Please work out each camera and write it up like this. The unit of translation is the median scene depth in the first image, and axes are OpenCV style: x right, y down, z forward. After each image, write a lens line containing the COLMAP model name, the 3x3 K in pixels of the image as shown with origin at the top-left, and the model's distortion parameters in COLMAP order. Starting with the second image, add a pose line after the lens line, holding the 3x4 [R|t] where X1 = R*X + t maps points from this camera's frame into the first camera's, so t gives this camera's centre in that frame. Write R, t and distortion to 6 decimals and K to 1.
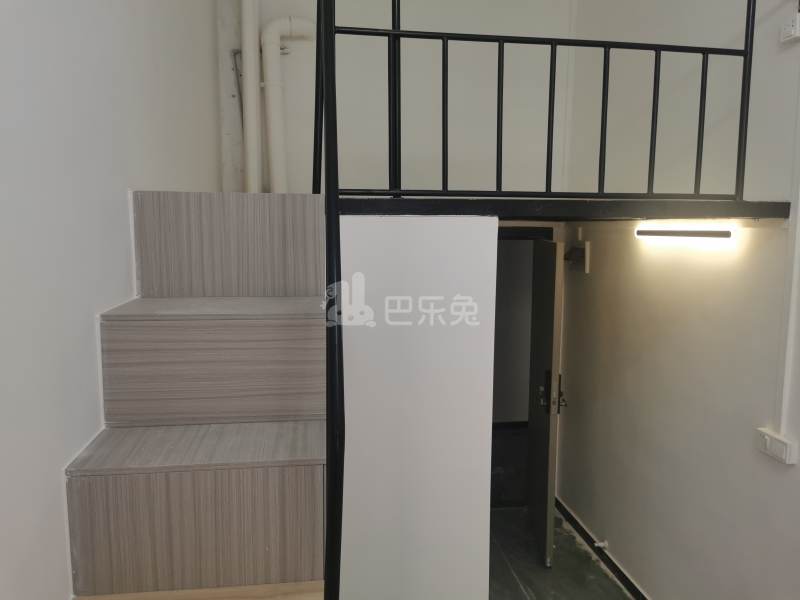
lens RADIAL K [[648.8, 0, 400.0], [0, 648.8, 300.0], [0, 0, 1]] dist [0.099768, -0.000606]
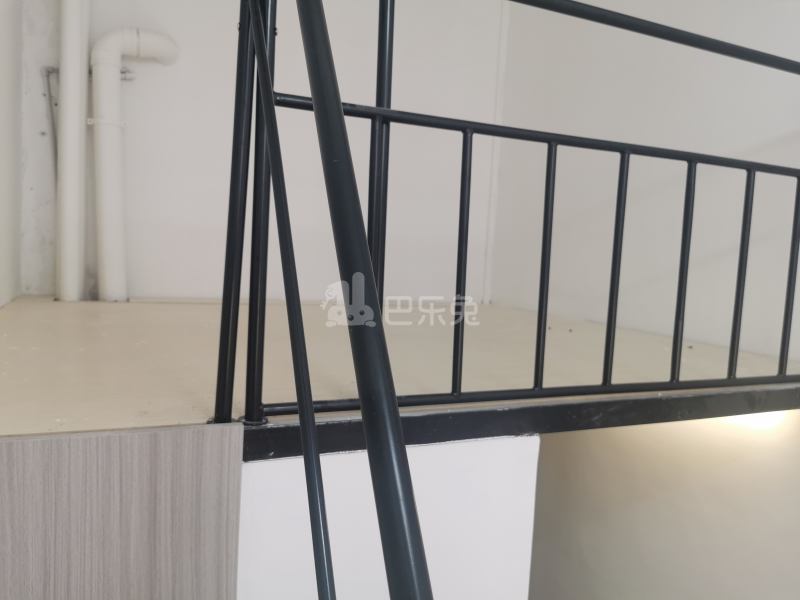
lens RADIAL K [[620.7, 0, 395.9], [0, 620.7, 295.8], [0, 0, 1]] dist [-0.011005, -0.007860]
pose [[0.960958, 0.021083, 0.275890, -0.122968], [-0.020123, 0.999778, -0.006309, -0.233891], [-0.275962, 0.000511, 0.961169, 0.472197]]
